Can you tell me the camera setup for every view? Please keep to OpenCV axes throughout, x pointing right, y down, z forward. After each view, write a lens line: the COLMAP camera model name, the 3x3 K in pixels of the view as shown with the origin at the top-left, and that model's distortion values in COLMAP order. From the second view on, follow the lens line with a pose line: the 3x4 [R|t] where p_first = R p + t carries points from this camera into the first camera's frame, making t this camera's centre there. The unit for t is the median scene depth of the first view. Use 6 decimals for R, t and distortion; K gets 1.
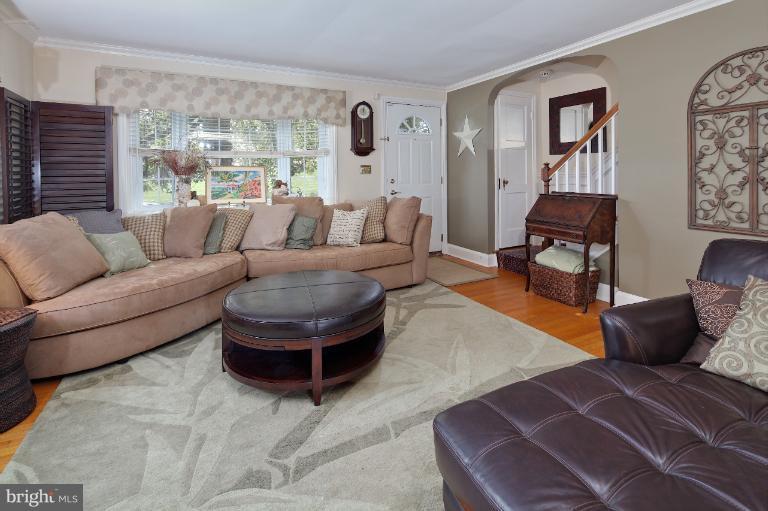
lens RADIAL K [[372.0, 0, 380.9], [0, 372.0, 174.4], [0, 0, 1]] dist [-0.001629, -0.001782]
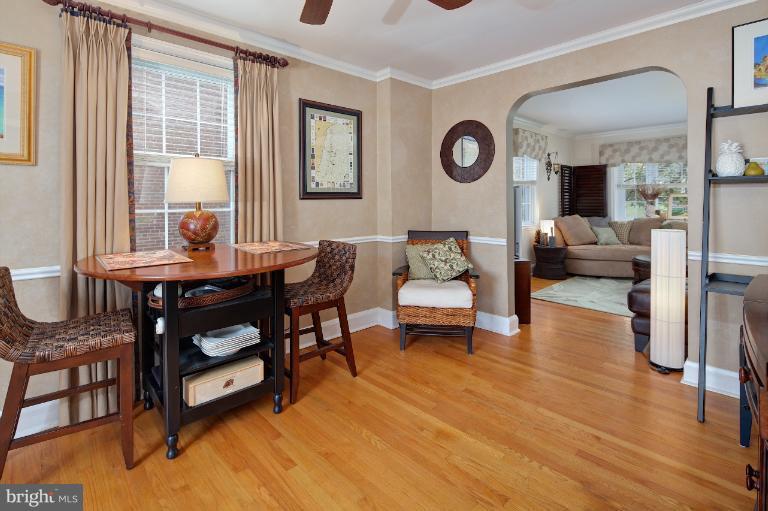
lens RADIAL K [[371.5, 0, 382.1], [0, 371.5, 202.2], [0, 0, 1]] dist [0.000914, 0.000266]
pose [[0.285425, 0.008503, -0.958363, 0.797120], [-0.002761, 0.999964, 0.008049, 0.003802], [0.958397, 0.000349, 0.285438, -0.674805]]
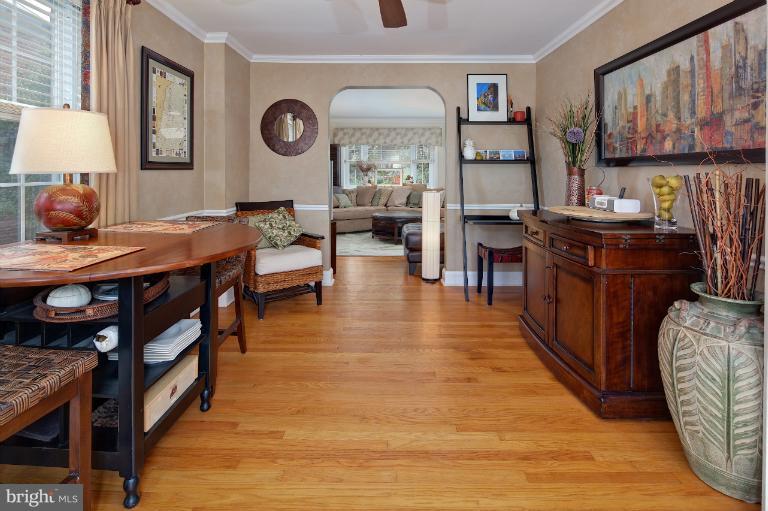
lens RADIAL K [[371.8, 0, 379.7], [0, 371.8, 172.7], [0, 0, 1]] dist [0.001621, -0.000856]
pose [[0.887088, 0.007410, -0.461541, 0.636616], [-0.009041, 0.999958, -0.001323, 0.007295], [0.461512, 0.005347, 0.887118, -1.034671]]
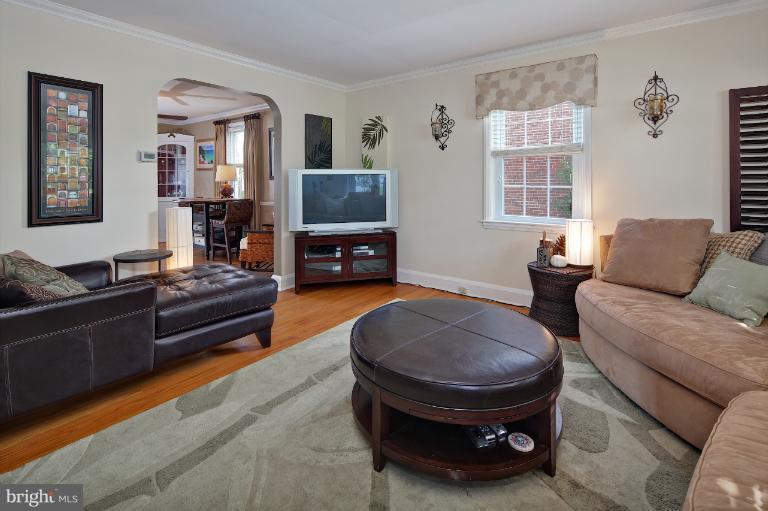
lens RADIAL K [[371.8, 0, 379.7], [0, 371.8, 172.7], [0, 0, 1]] dist [0.001621, -0.000856]
pose [[-0.904107, 0.003896, -0.427288, 0.185601], [0.007765, 0.999943, -0.007311, -0.010475], [0.427236, -0.009928, -0.904086, 1.123887]]
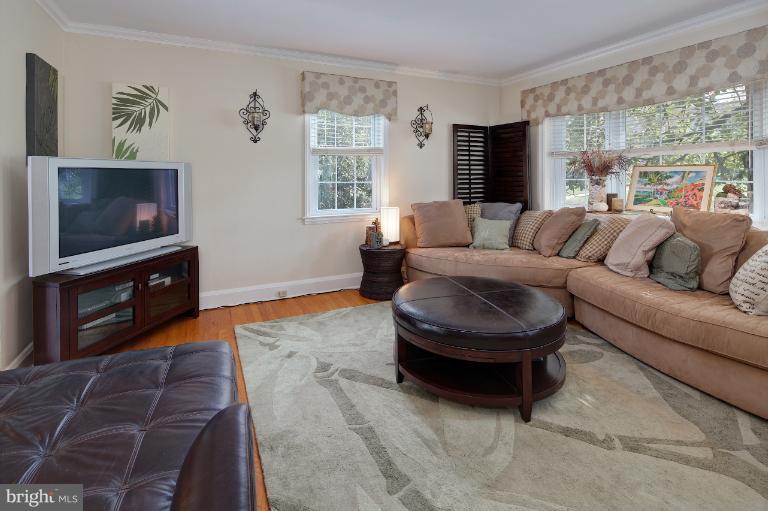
lens RADIAL K [[371.8, 0, 379.7], [0, 371.8, 172.7], [0, 0, 1]] dist [0.001621, -0.000856]
pose [[-0.029405, -0.004219, -0.999559, 0.520665], [-0.000982, 0.999991, -0.004192, -0.002810], [0.999567, 0.000858, -0.029409, 0.534813]]
